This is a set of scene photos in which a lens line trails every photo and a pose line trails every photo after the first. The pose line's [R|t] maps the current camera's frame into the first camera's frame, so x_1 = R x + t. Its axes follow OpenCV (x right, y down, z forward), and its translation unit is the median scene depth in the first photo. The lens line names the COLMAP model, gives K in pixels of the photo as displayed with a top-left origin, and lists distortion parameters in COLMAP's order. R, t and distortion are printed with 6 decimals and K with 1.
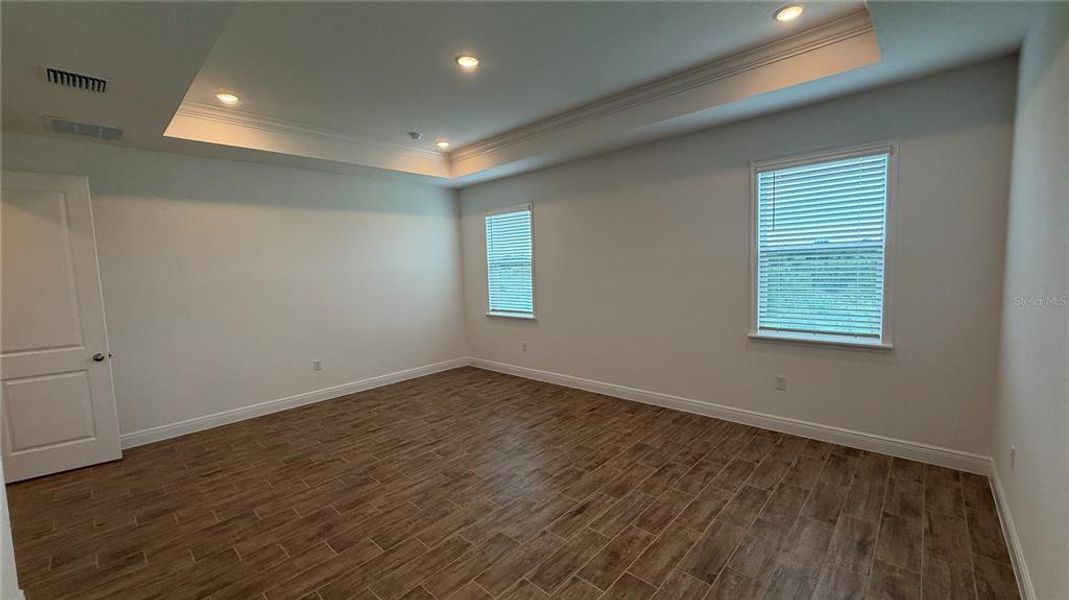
lens RADIAL K [[424.1, 0, 531.5], [0, 424.1, 299.9], [0, 0, 1]] dist [0.000433, -0.000120]
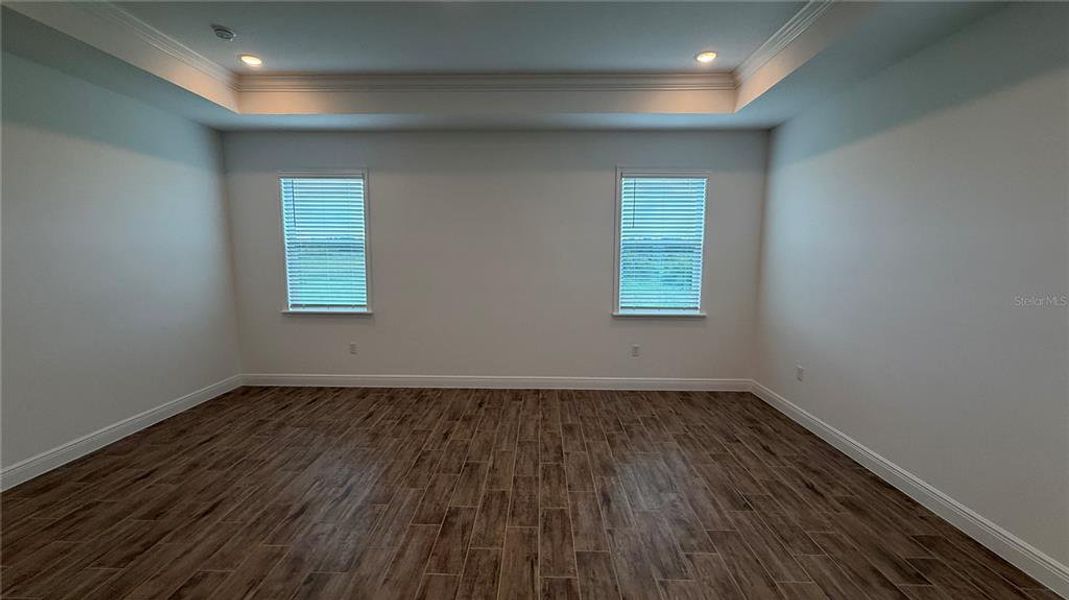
lens RADIAL K [[424.1, 0, 531.5], [0, 424.1, 299.9], [0, 0, 1]] dist [0.000433, -0.000120]
pose [[0.746852, -0.035725, 0.664030, -0.443655], [0.023063, 0.999347, 0.027825, 0.004899], [-0.664590, -0.005466, 0.747188, 0.264950]]
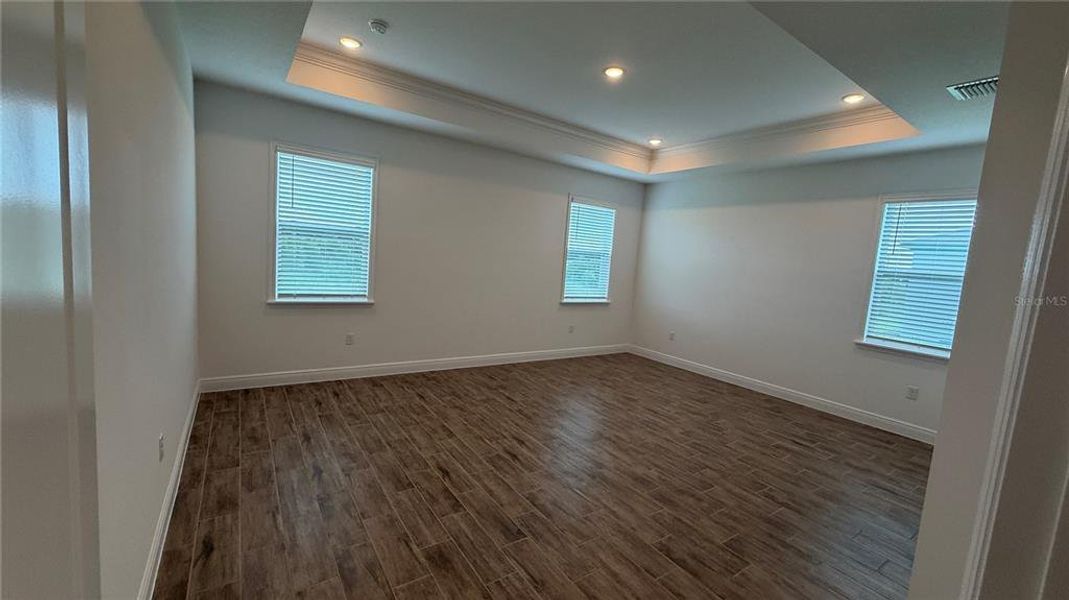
lens RADIAL K [[424.1, 0, 531.5], [0, 424.1, 299.9], [0, 0, 1]] dist [0.000433, -0.000120]
pose [[0.218416, -0.050851, 0.974530, -1.061043], [-0.004603, 0.998577, 0.053137, -0.009403], [-0.975845, -0.016092, 0.217871, 0.759580]]
